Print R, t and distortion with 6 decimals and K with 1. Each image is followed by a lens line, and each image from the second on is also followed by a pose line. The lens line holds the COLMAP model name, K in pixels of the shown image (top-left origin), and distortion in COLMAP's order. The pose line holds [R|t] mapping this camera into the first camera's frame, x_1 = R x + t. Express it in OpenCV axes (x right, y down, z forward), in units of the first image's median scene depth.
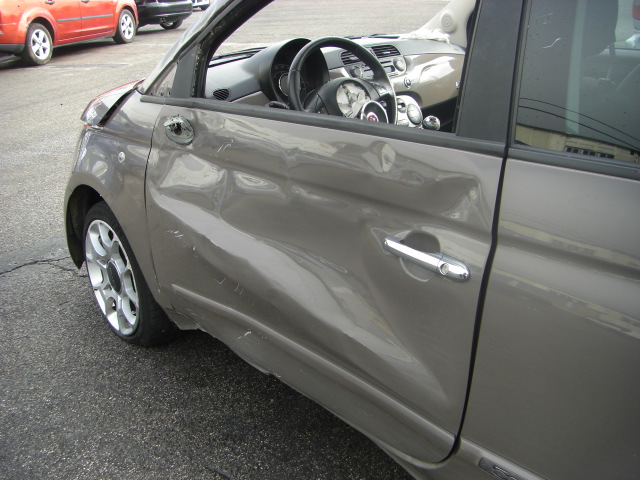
lens RADIAL K [[719.1, 0, 320.2], [0, 719.1, 238.7], [0, 0, 1]] dist [-0.134695, 0.000000]
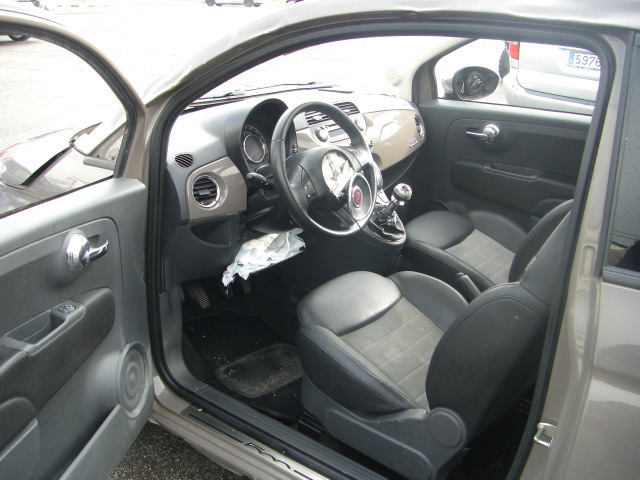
lens RADIAL K [[719.1, 0, 321.4], [0, 719.1, 243.6], [0, 0, 1]] dist [-0.134695, 0.000000]
pose [[0.975876, -0.005706, 0.218253, -0.142749], [0.008550, 0.999890, -0.012090, -0.075738], [-0.218160, 0.013665, 0.975817, 0.095256]]
